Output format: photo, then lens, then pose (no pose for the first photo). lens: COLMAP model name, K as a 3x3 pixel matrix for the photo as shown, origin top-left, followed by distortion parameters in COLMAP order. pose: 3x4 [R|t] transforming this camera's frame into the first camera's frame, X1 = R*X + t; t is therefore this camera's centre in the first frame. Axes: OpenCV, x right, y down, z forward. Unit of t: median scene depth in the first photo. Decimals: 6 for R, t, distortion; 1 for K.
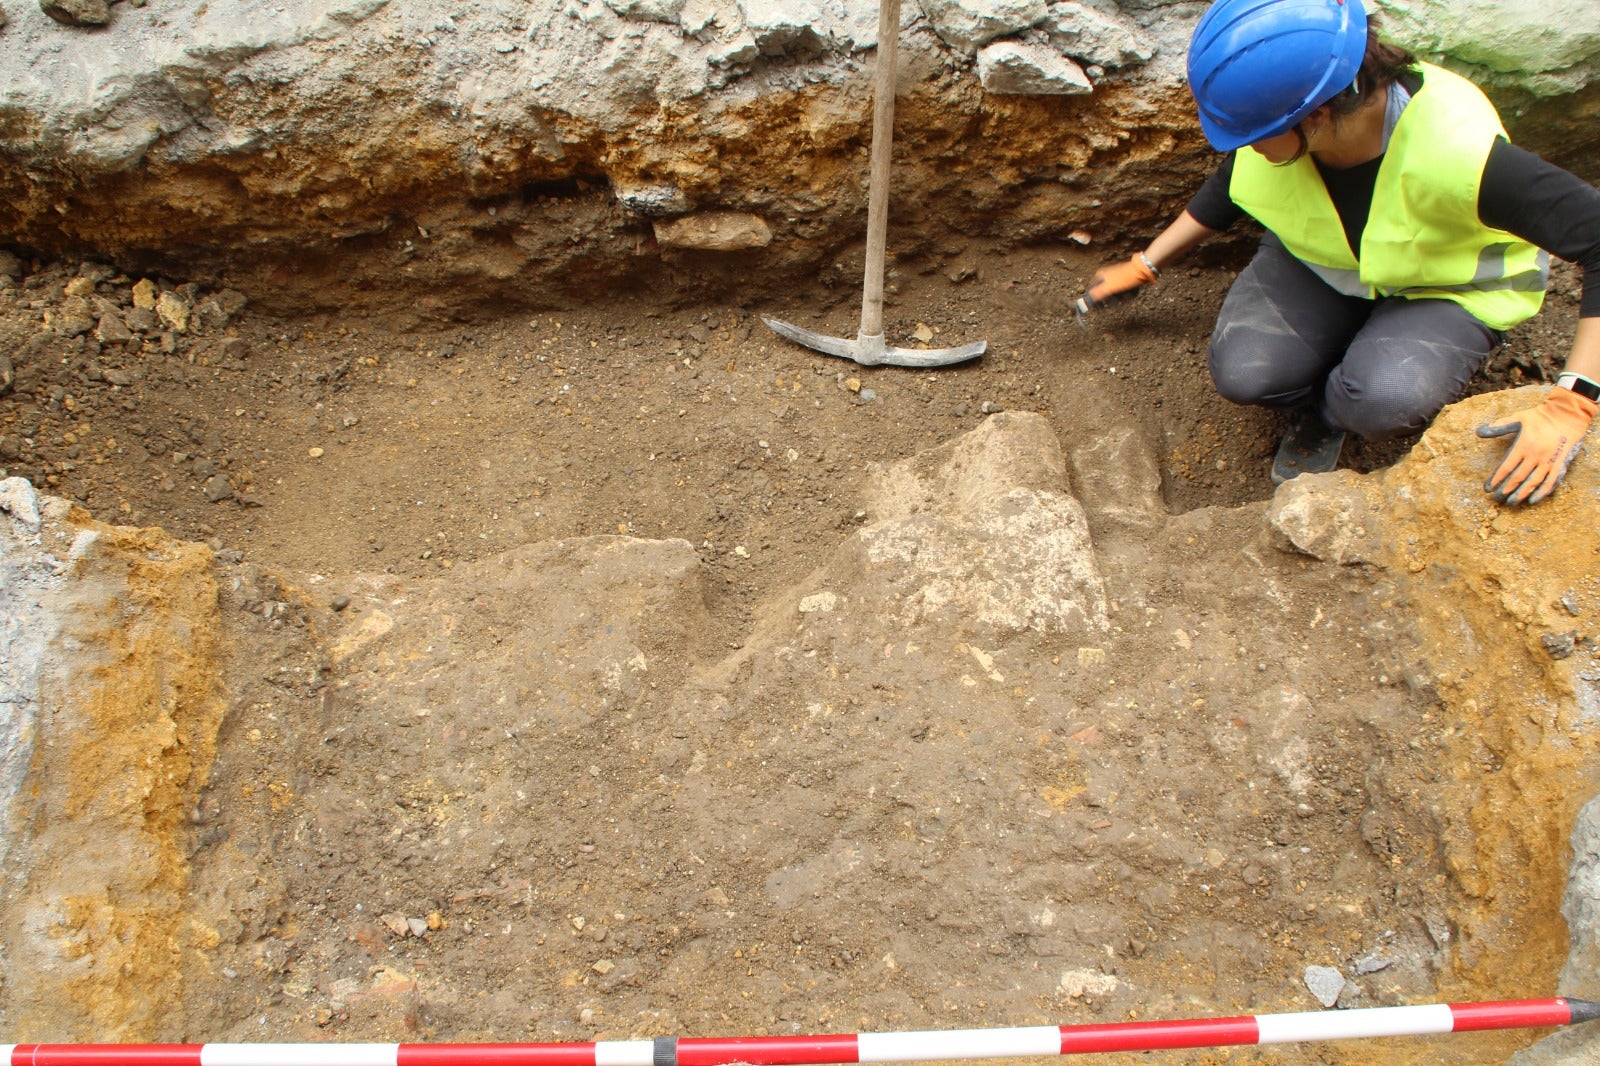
lens RADIAL K [[1323.2, 0, 812.1], [0, 1323.2, 563.3], [0, 0, 1]] dist [-0.164325, 0.108696]
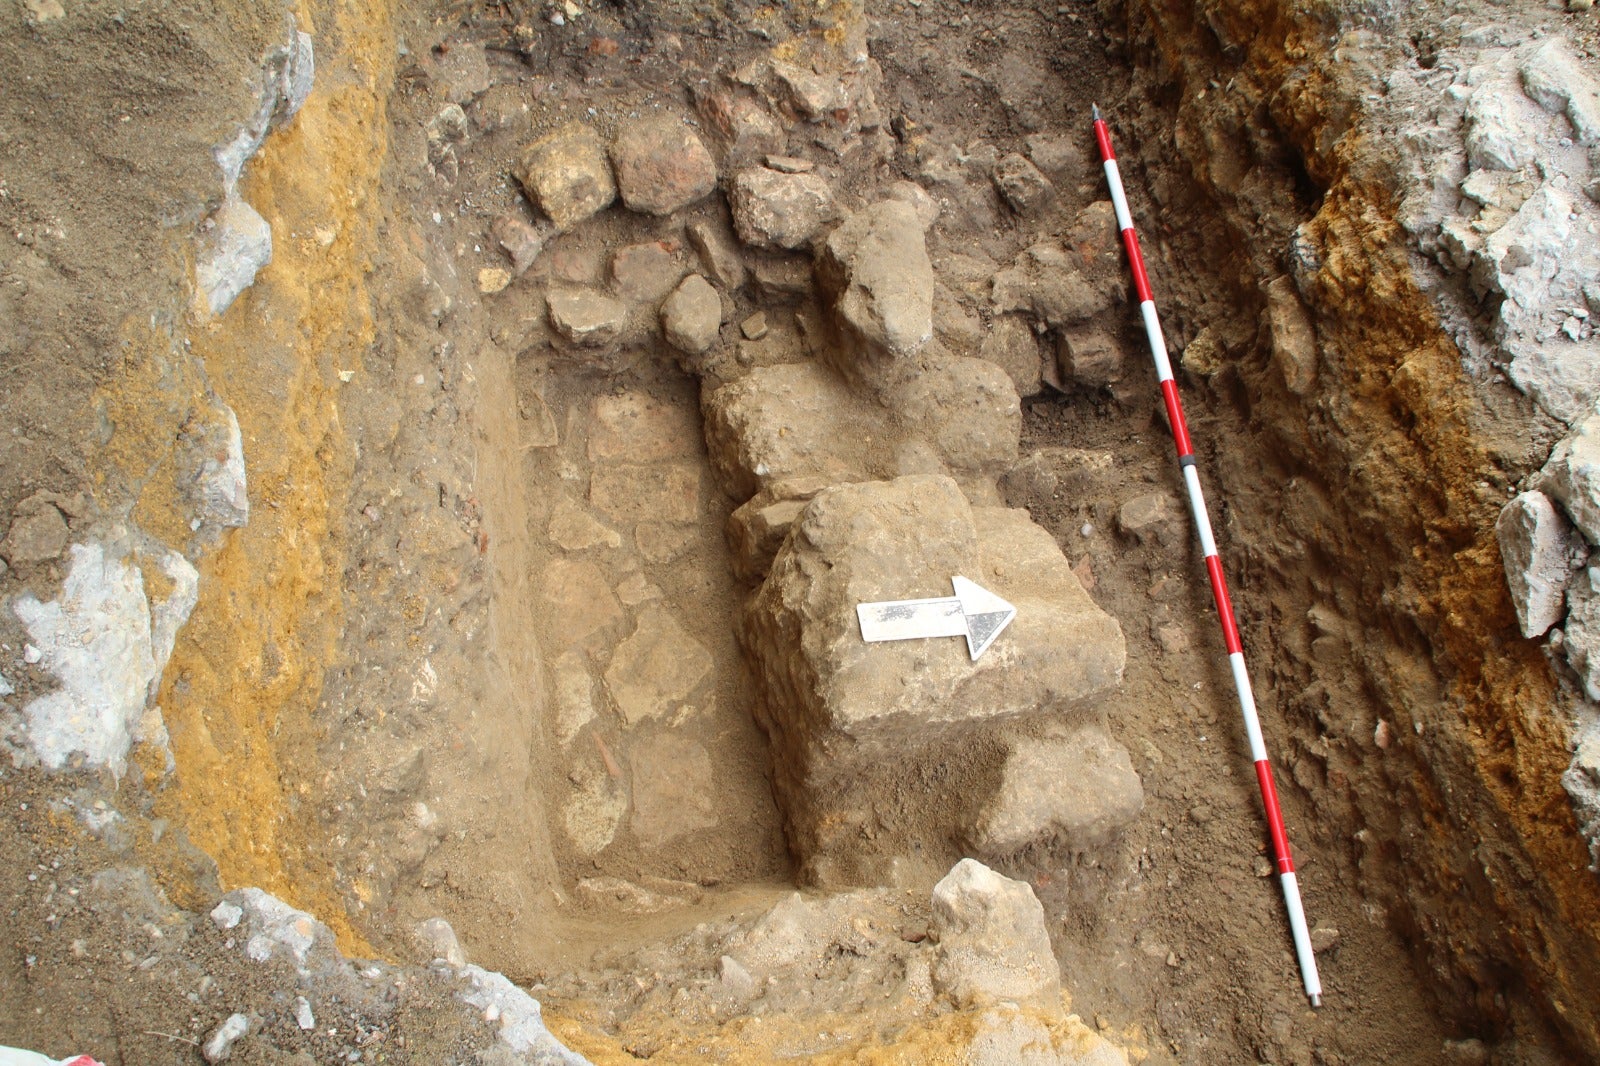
lens RADIAL K [[1336.6, 0, 796.2], [0, 1336.6, 559.8], [0, 0, 1]] dist [-0.160068, 0.108294]
pose [[0.060109, 0.922391, -0.381551, 0.418477], [-0.936507, 0.184400, 0.298248, -0.181412], [0.345460, 0.339398, 0.874910, 0.143460]]
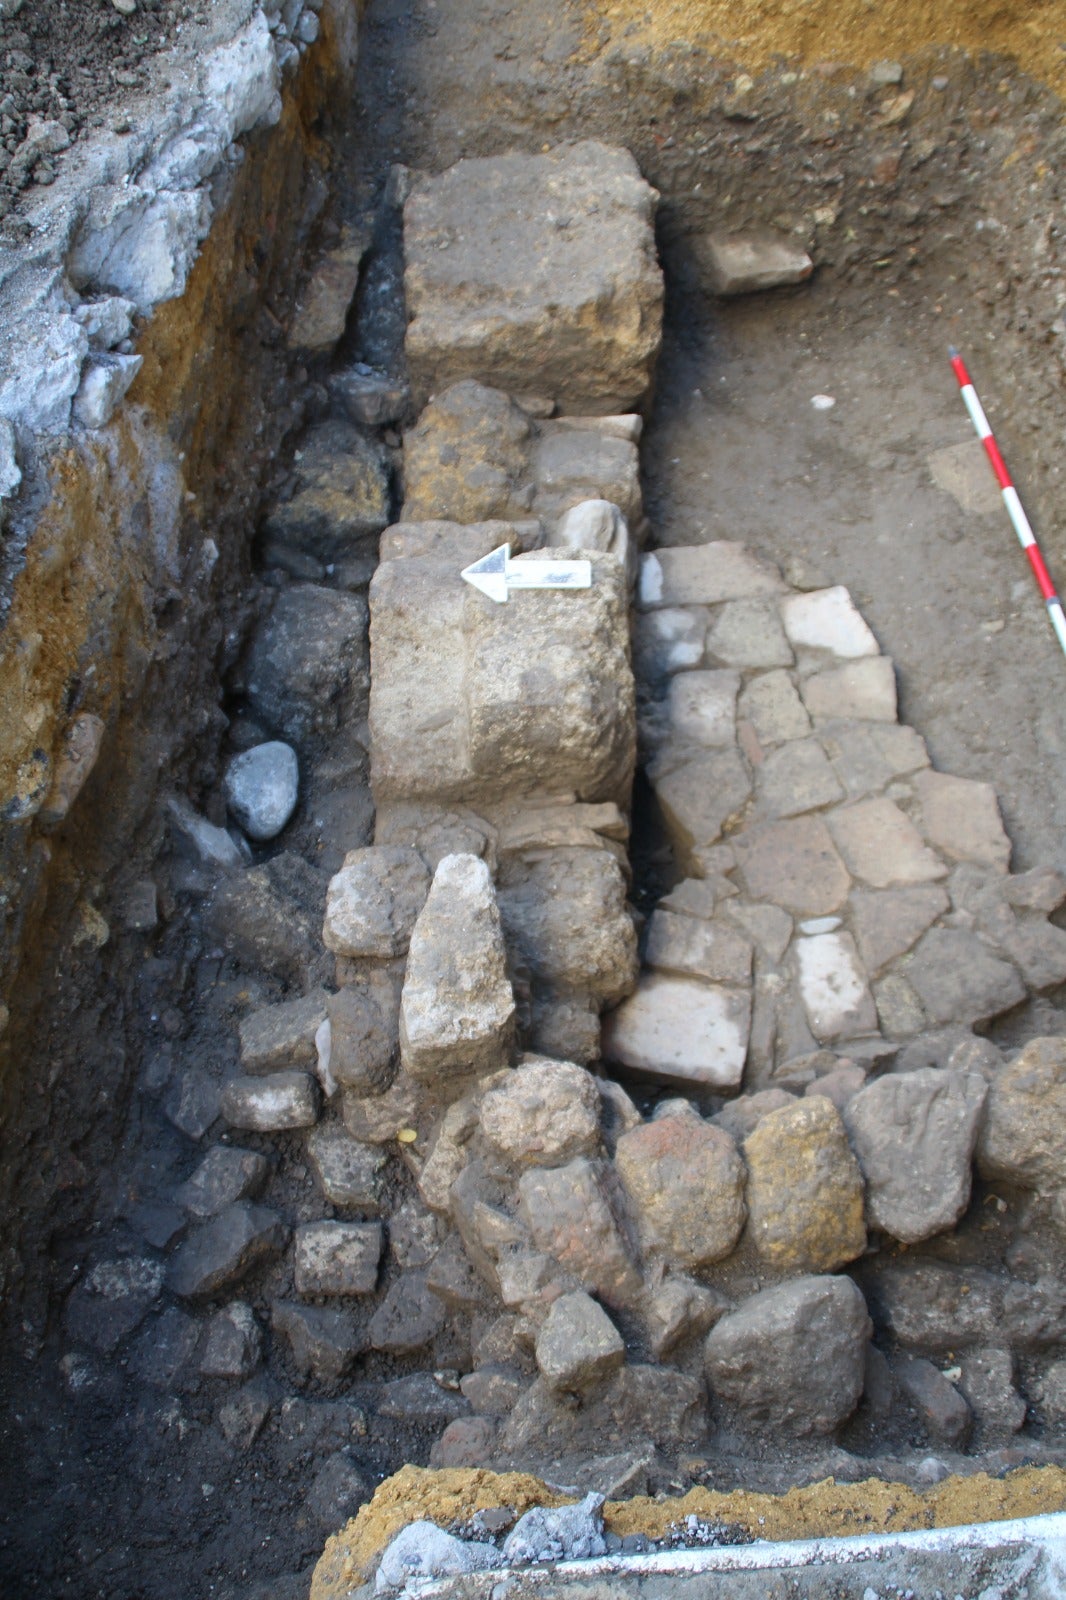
lens RADIAL K [[1391.0, 0, 545.3], [0, 1391.0, 802.9], [0, 0, 1]] dist [-0.150207, 0.123972]
pose [[0.133907, -0.789448, 0.599033, -0.631946], [0.846842, 0.405115, 0.344587, -0.305376], [-0.514711, 0.461144, 0.722786, 0.201963]]
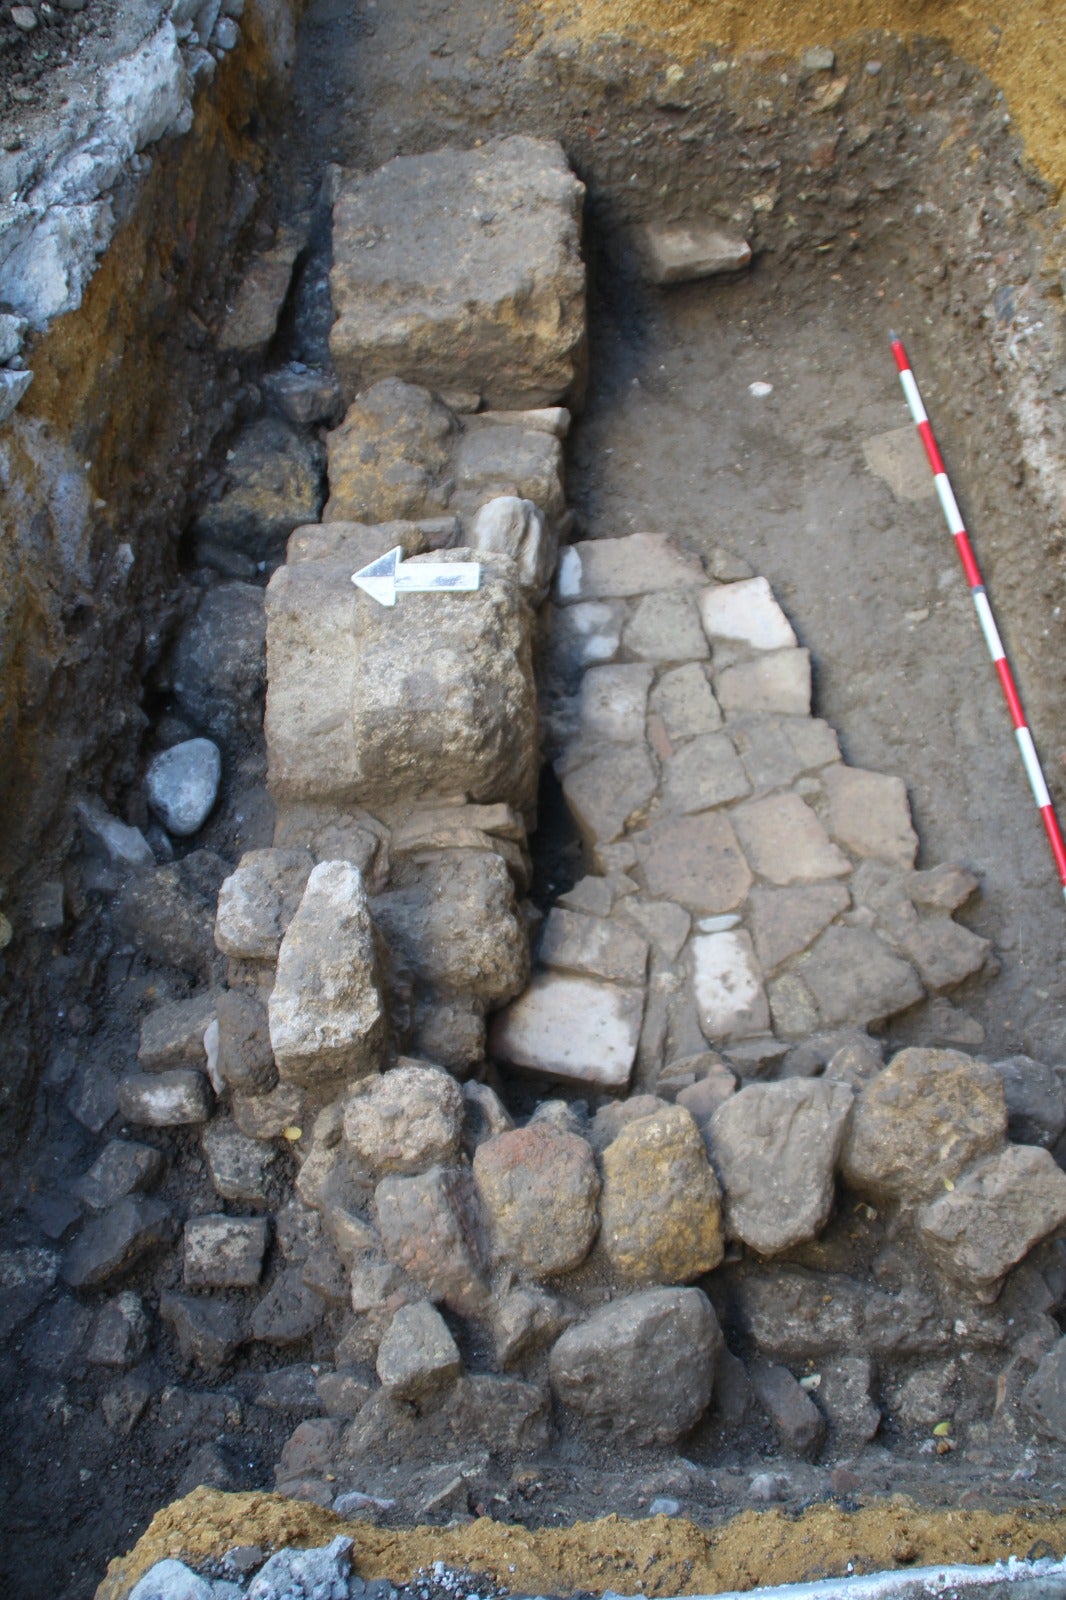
lens RADIAL K [[1323.2, 0, 547.7], [0, 1323.2, 801.5], [0, 0, 1]] dist [-0.164325, 0.108696]
pose [[0.154402, -0.810660, 0.564793, -0.554525], [0.862554, 0.389381, 0.323083, -0.192873], [-0.481830, 0.437280, 0.759359, 0.152174]]
